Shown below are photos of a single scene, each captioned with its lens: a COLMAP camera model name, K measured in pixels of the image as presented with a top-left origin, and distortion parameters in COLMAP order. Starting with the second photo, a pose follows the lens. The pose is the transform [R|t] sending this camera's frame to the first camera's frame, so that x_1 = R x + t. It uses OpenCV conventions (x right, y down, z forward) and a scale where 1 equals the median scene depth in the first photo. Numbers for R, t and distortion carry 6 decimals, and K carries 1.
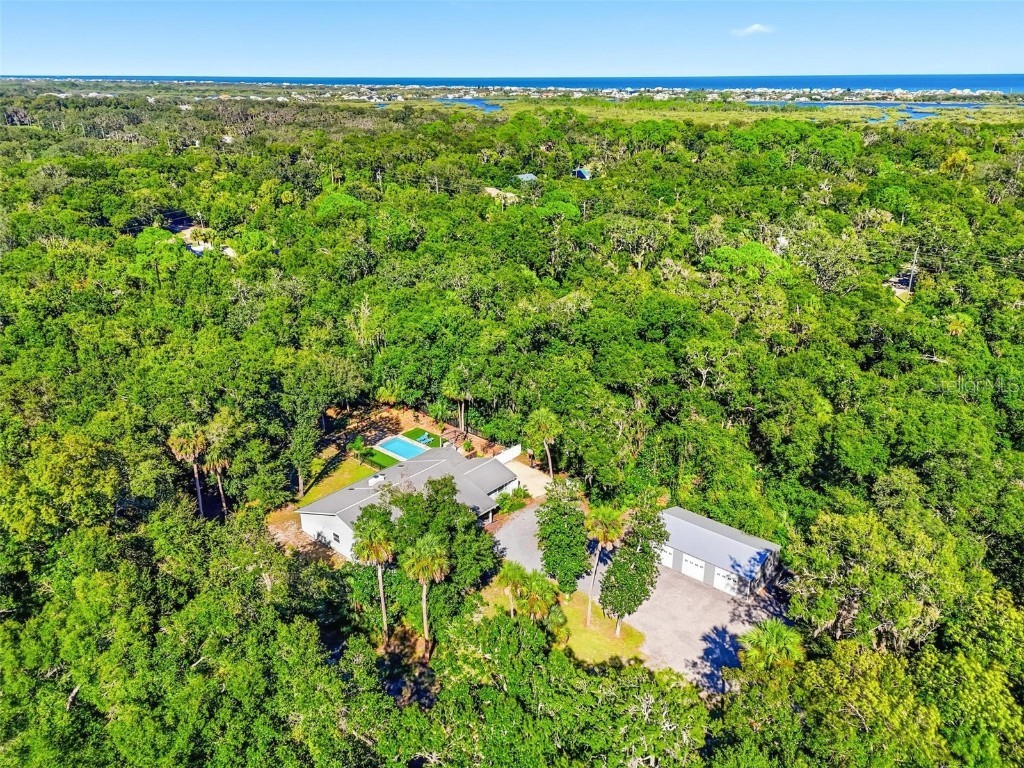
lens RADIAL K [[758.9, 0, 512.0], [0, 758.9, 384.0], [0, 0, 1]] dist [0.075752, -0.079975]
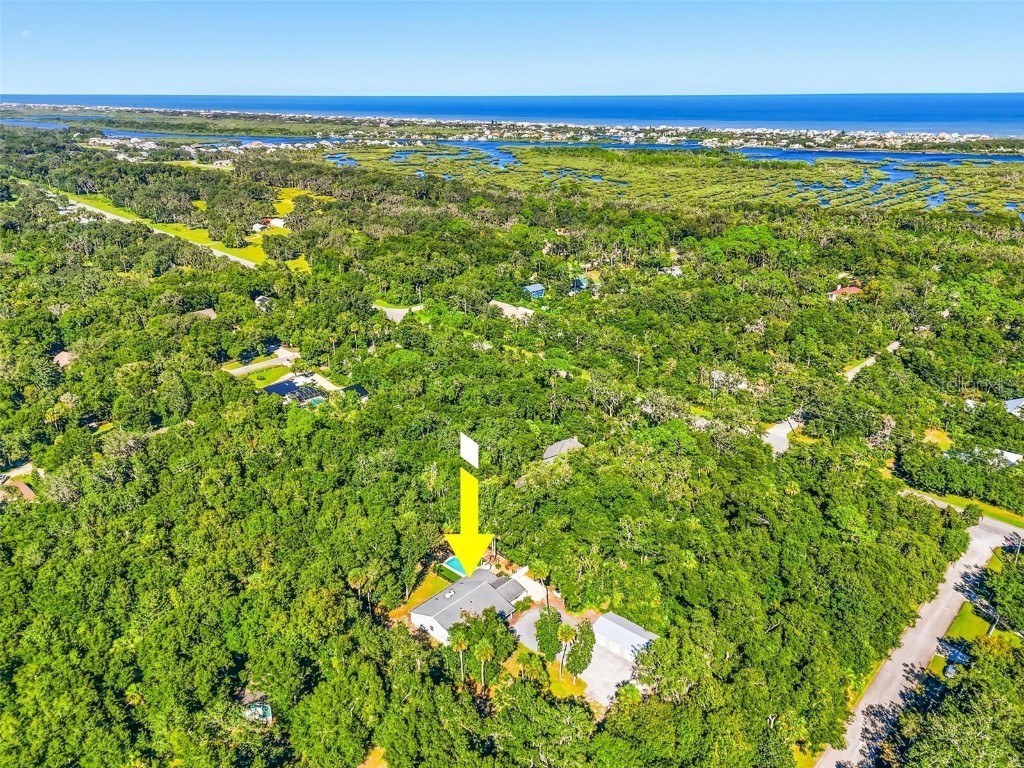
lens RADIAL K [[758.9, 0, 512.0], [0, 758.9, 384.0], [0, 0, 1]] dist [0.075752, -0.079975]
pose [[0.999894, 0.005880, -0.013331, -0.004996], [-0.006008, 0.999936, -0.009552, -0.359410], [0.013274, 0.009631, 0.999866, -0.842479]]
